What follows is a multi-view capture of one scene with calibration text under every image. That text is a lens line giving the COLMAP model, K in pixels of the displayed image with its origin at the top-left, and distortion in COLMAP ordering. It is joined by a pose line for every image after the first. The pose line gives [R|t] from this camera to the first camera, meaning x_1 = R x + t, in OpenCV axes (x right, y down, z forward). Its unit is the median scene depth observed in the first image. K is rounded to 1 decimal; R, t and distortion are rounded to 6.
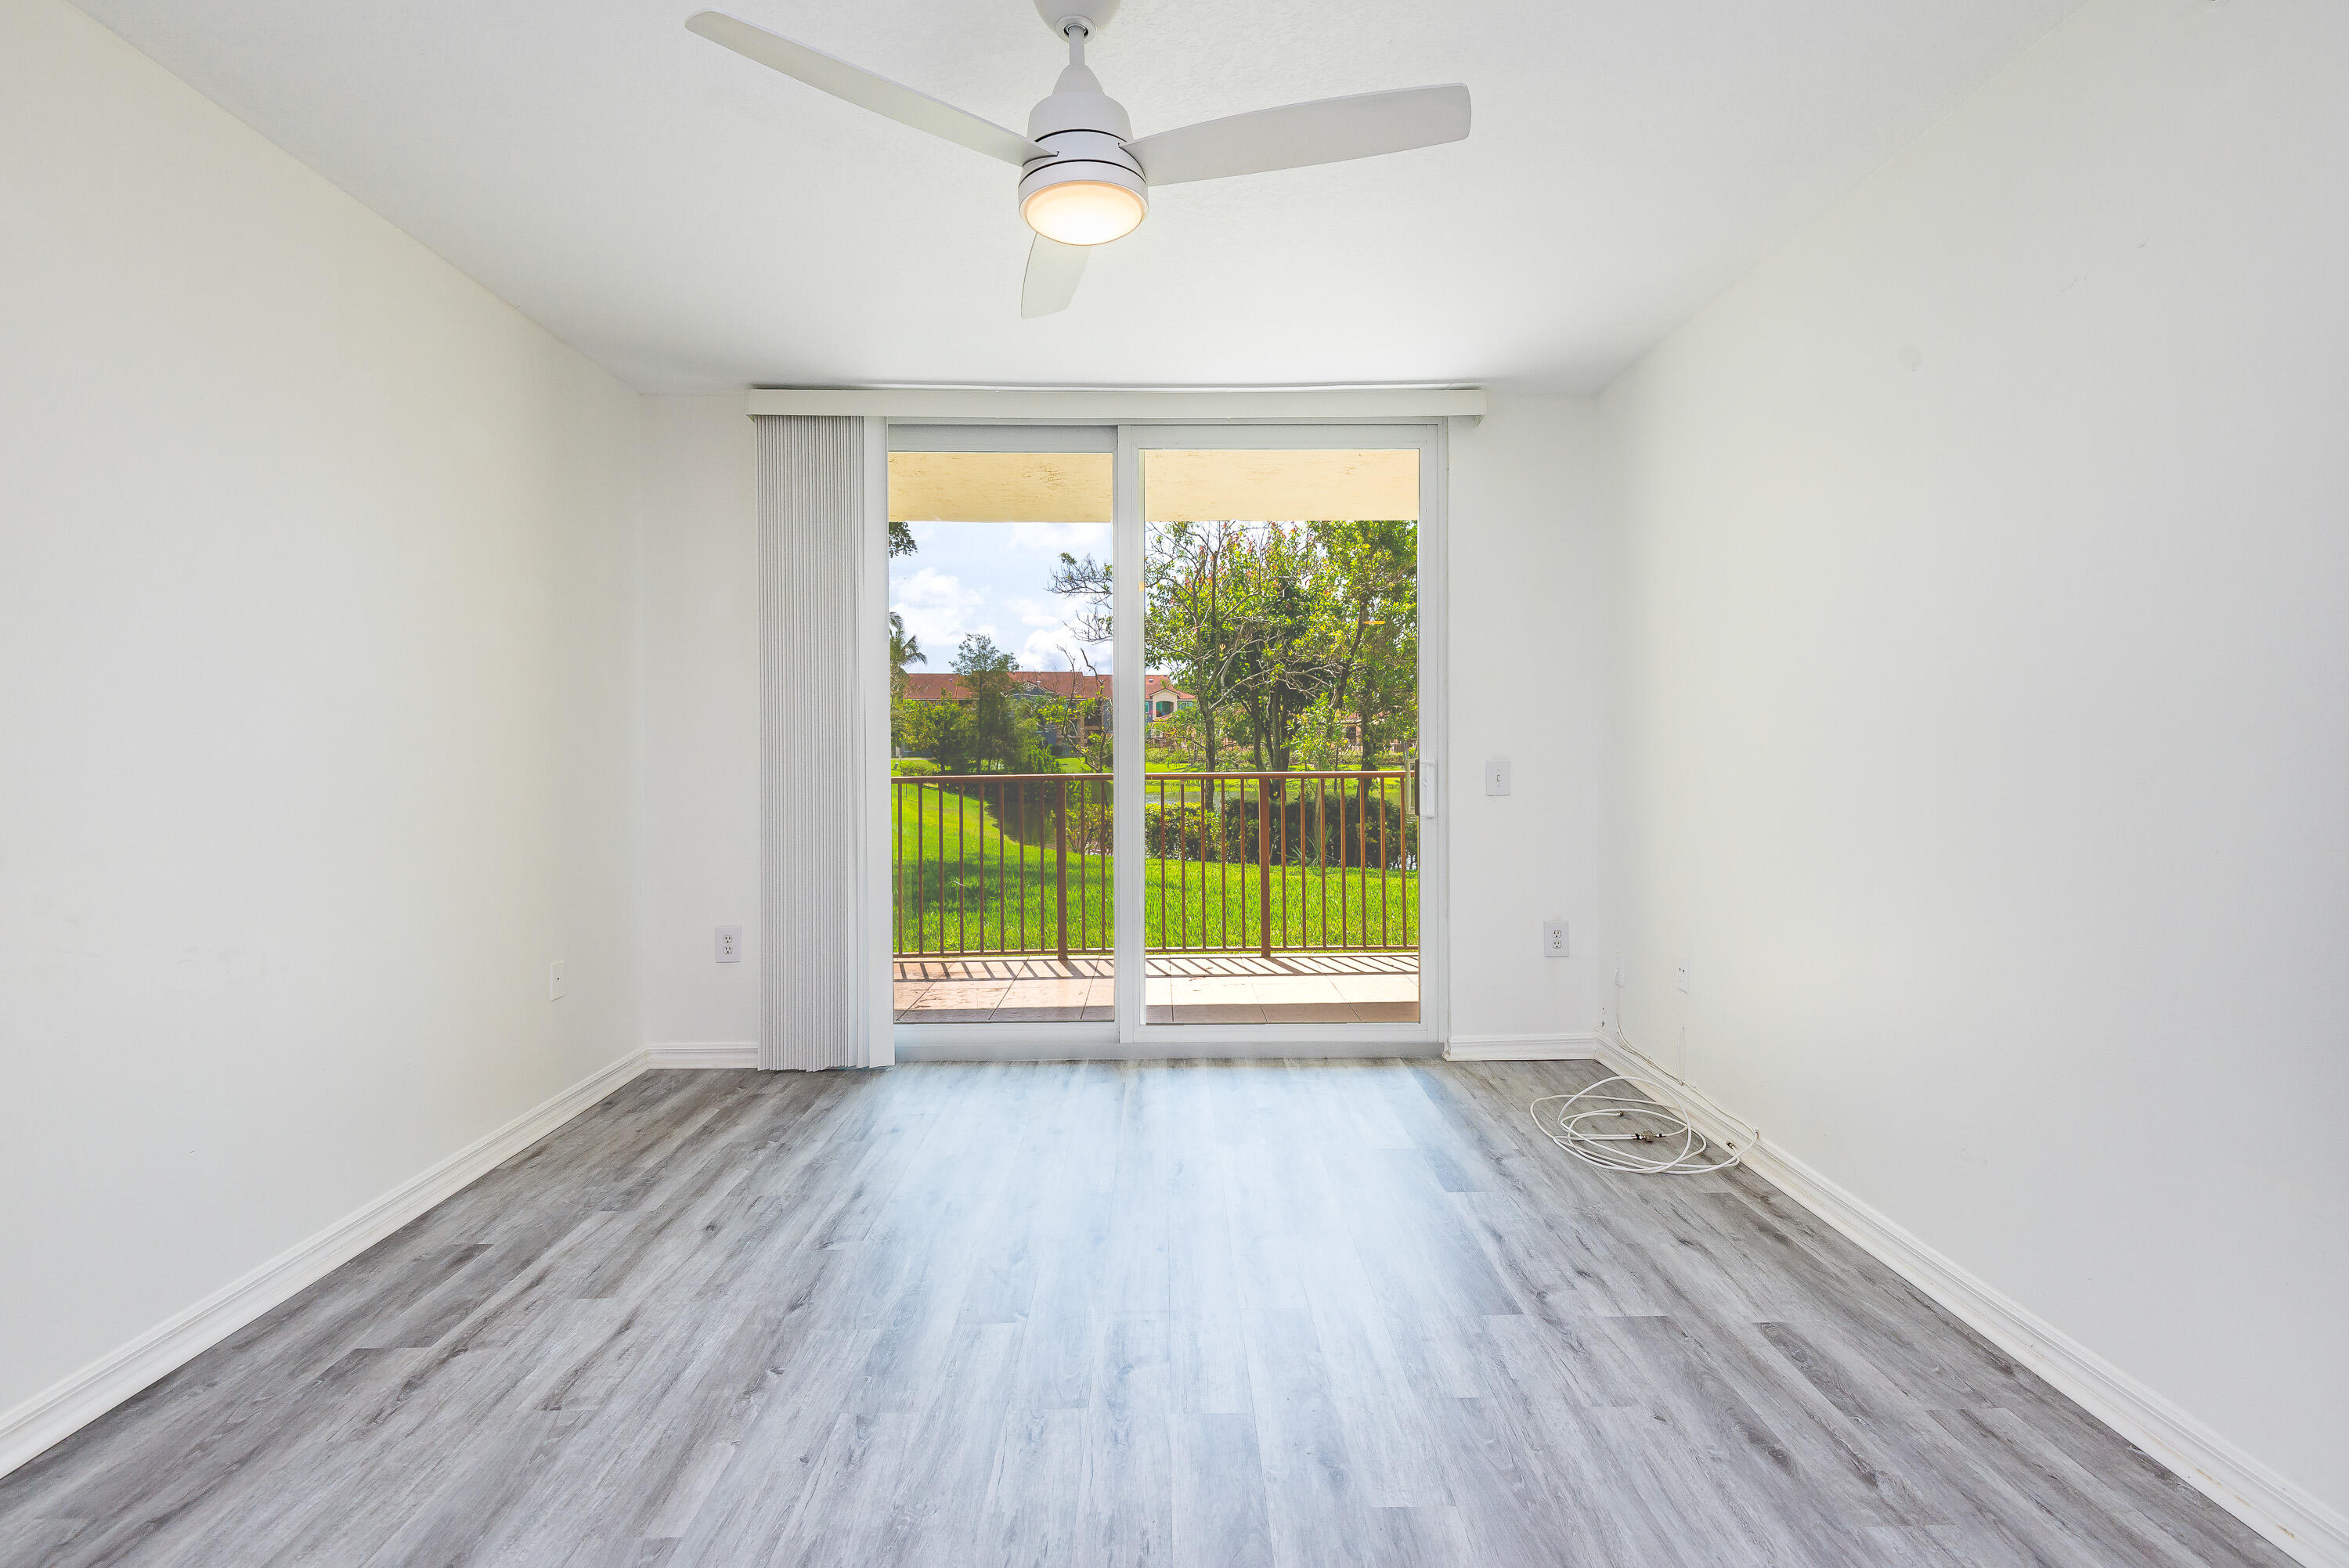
lens RADIAL K [[1057.7, 0, 1176.8], [0, 1057.7, 749.0], [0, 0, 1]] dist [0.003807, -0.000142]
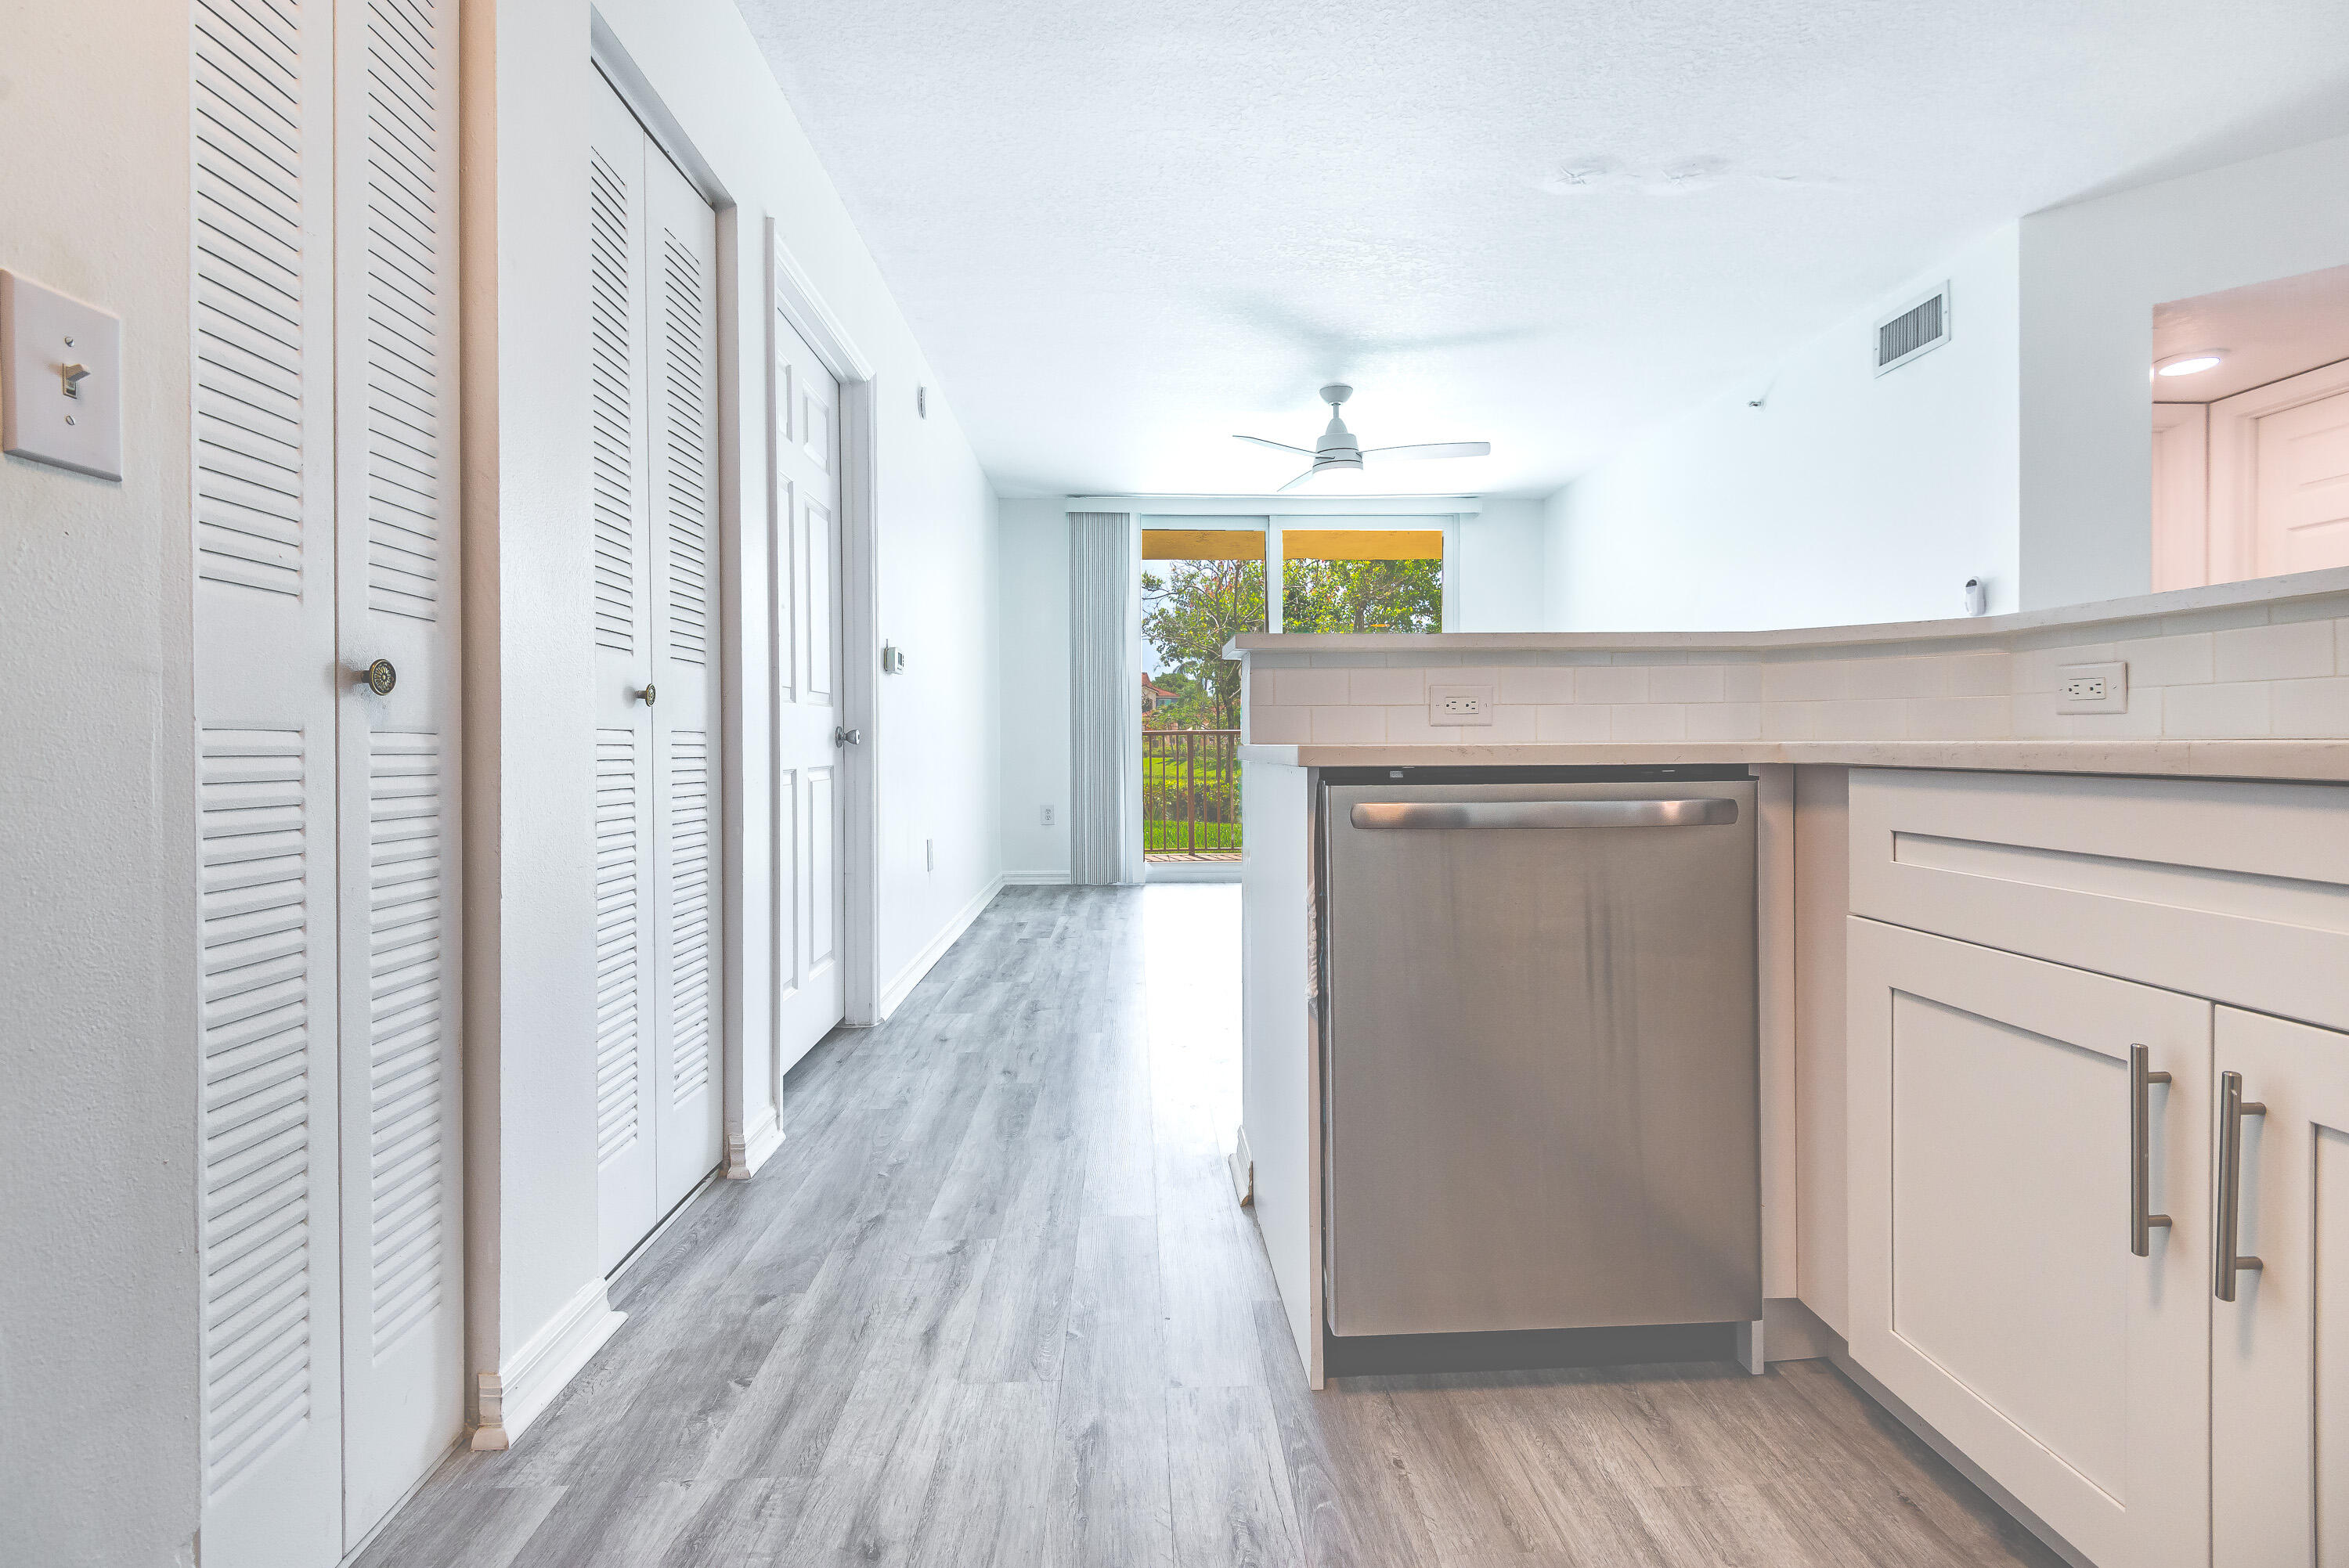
lens RADIAL K [[1057.7, 0, 1176.8], [0, 1057.7, 749.0], [0, 0, 1]] dist [0.003807, -0.000142]
pose [[0.999533, -0.003470, 0.030370, -0.063914], [0.003416, 0.999993, 0.001822, 0.017292], [-0.030377, -0.001718, 0.999537, -0.177372]]
